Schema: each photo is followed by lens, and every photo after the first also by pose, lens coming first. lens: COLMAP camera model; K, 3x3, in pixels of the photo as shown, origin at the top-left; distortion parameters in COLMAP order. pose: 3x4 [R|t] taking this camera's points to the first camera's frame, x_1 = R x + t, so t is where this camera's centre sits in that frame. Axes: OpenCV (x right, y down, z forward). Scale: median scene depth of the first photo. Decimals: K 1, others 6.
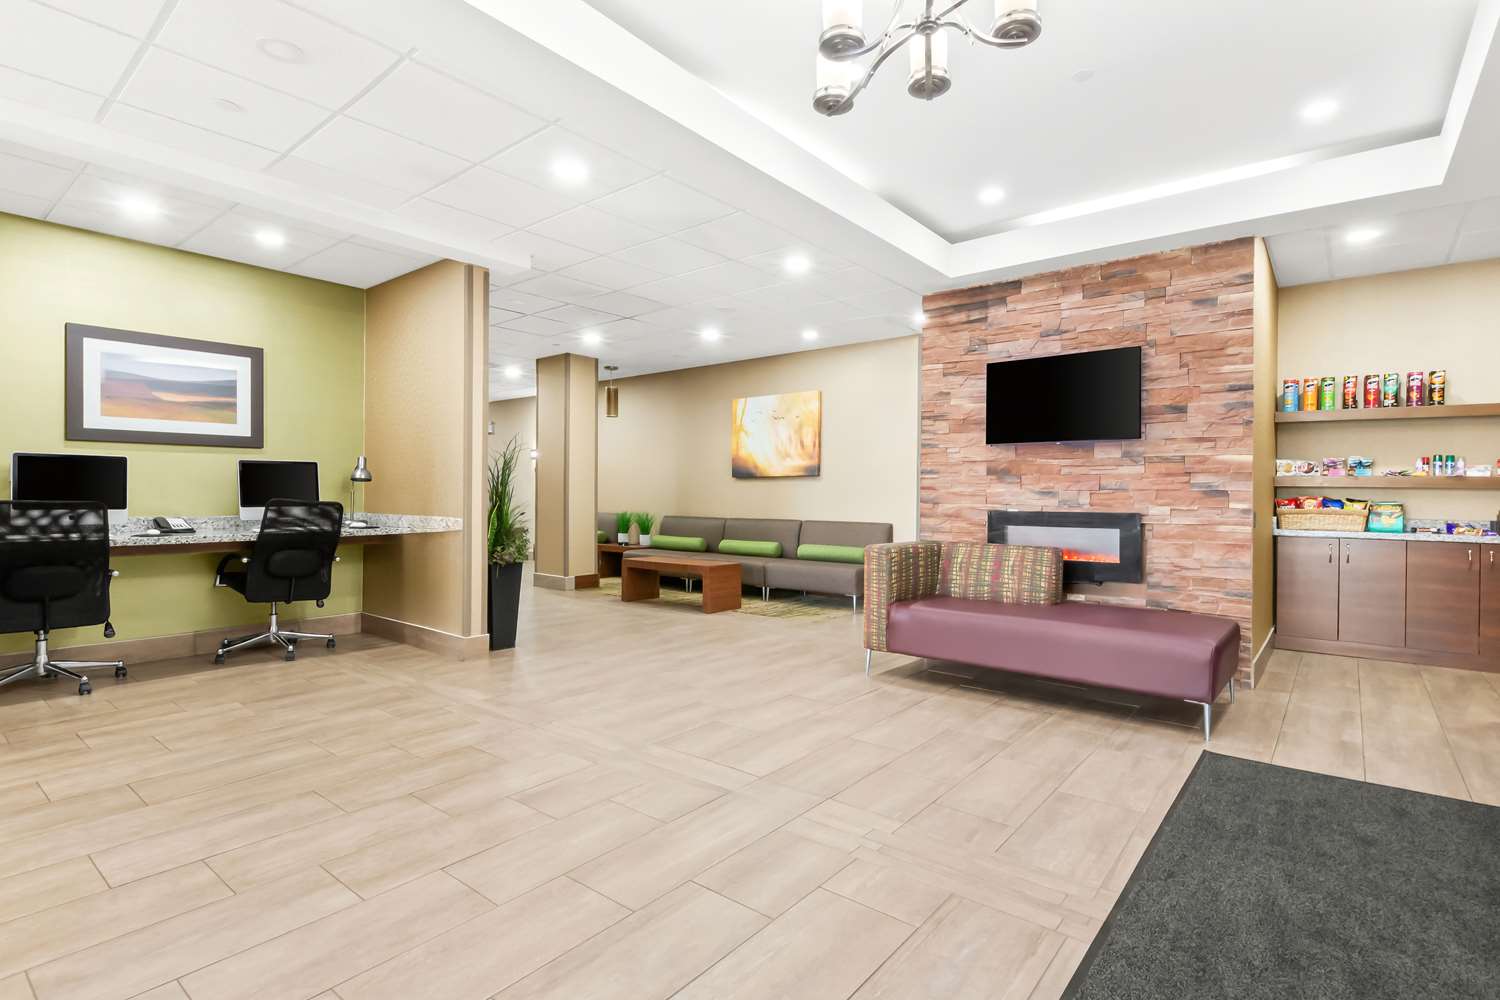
lens RADIAL K [[723.3, 0, 774.4], [0, 723.3, 499.1], [0, 0, 1]] dist [0.000504, 0.000181]
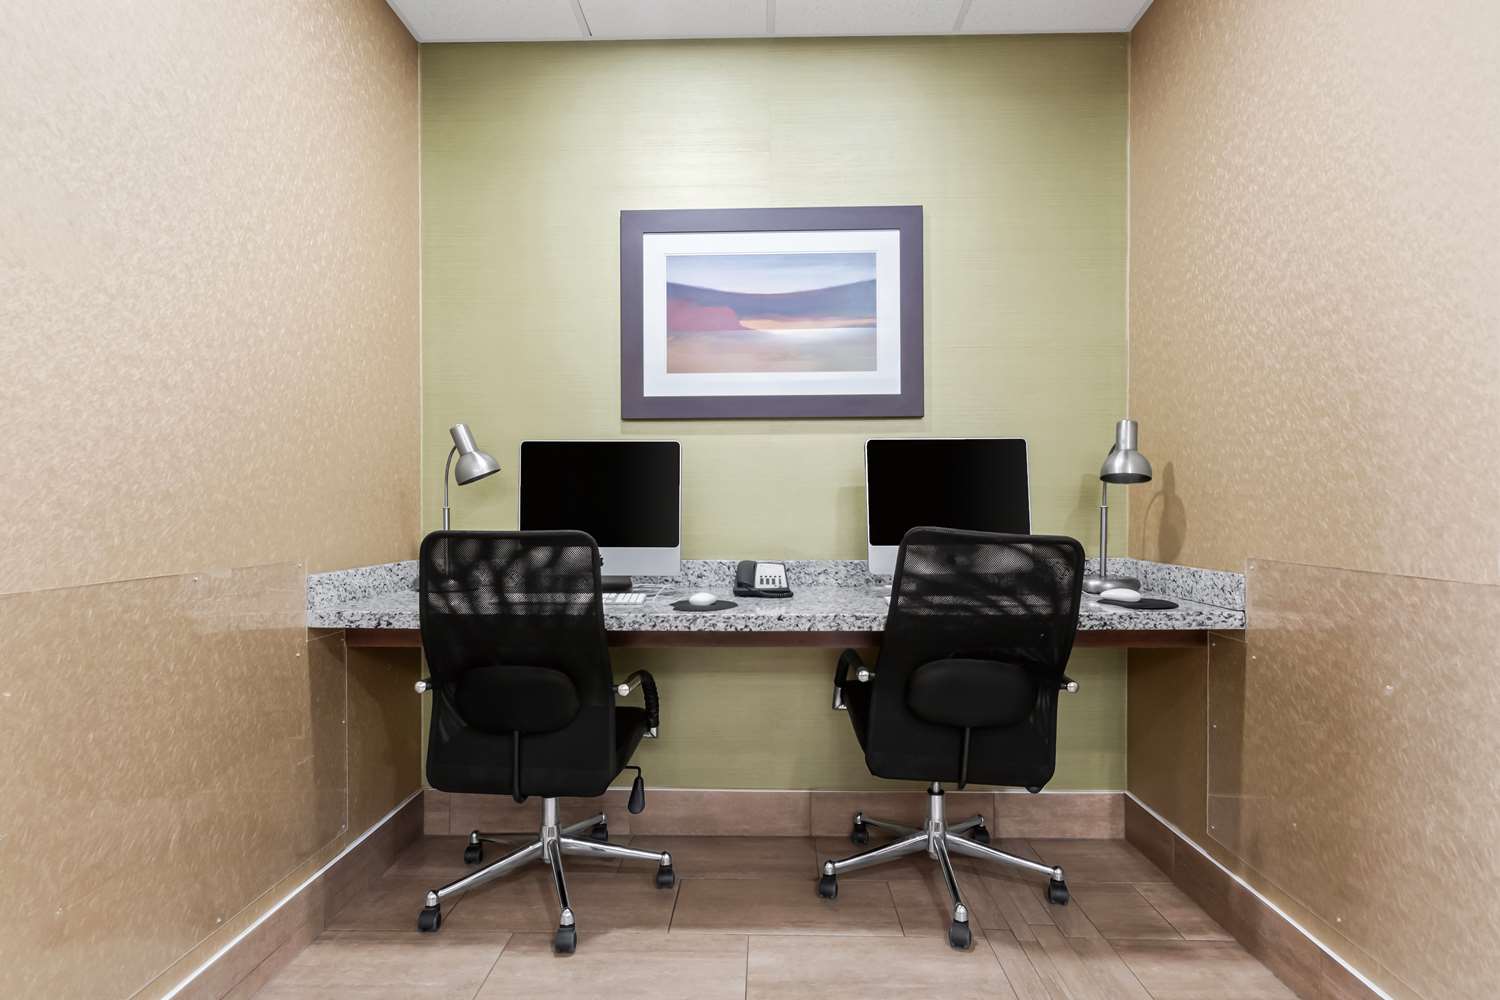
lens RADIAL K [[770.2, 0, 750.0], [0, 770.2, 500.0], [0, 0, 1]] dist [-0.001899, -0.000149]
pose [[0.588323, -0.017112, -0.808445, -0.382744], [-0.001603, 0.999749, -0.022328, -0.005445], [0.808625, 0.014432, 0.588148, 0.637565]]
